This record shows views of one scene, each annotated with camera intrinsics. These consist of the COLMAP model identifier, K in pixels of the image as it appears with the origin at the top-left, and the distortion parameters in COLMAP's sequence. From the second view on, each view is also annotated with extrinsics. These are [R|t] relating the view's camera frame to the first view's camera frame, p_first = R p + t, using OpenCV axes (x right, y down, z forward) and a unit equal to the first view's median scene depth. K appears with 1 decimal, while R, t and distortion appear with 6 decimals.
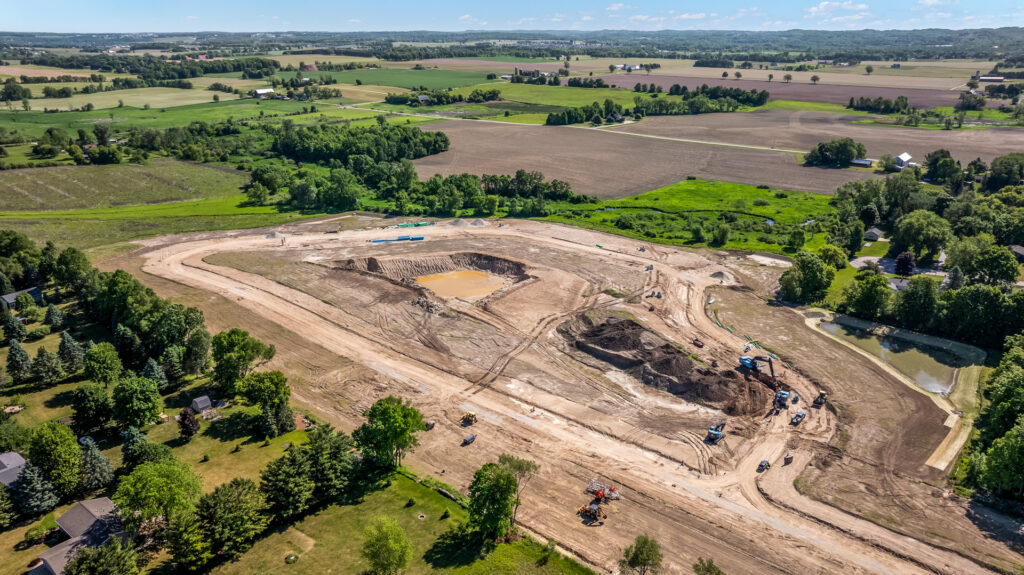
lens RADIAL K [[719.3, 0, 515.7], [0, 719.3, 288.4], [0, 0, 1]] dist [-0.027652, 0.027714]
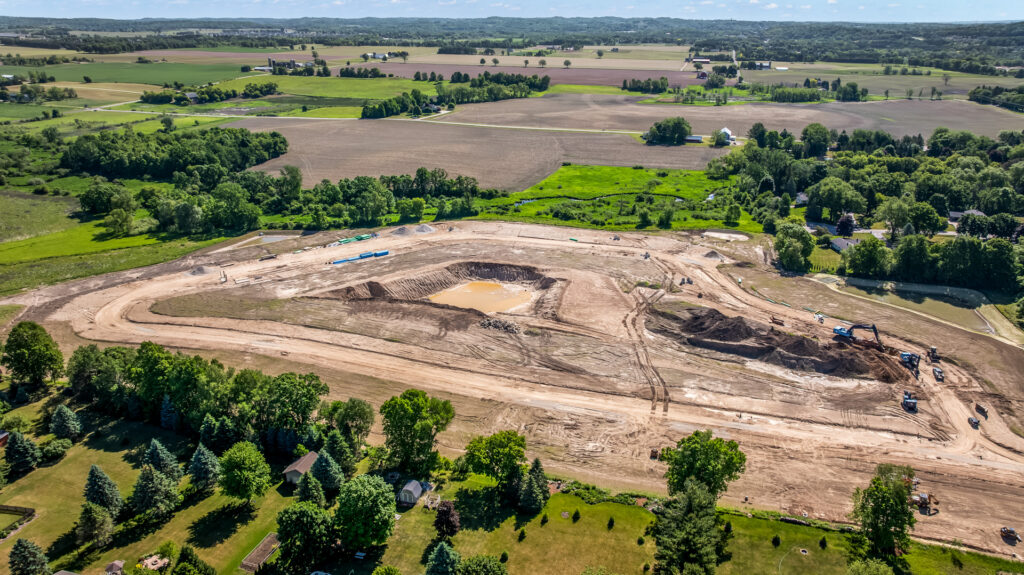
lens RADIAL K [[719.3, 0, 514.9], [0, 719.3, 288.4], [0, 0, 1]] dist [-0.027652, 0.027714]
pose [[0.921046, -0.133776, 0.365757, -0.173428], [0.128086, 0.990960, 0.039899, -0.022715], [-0.367788, 0.010100, 0.929855, 0.064016]]
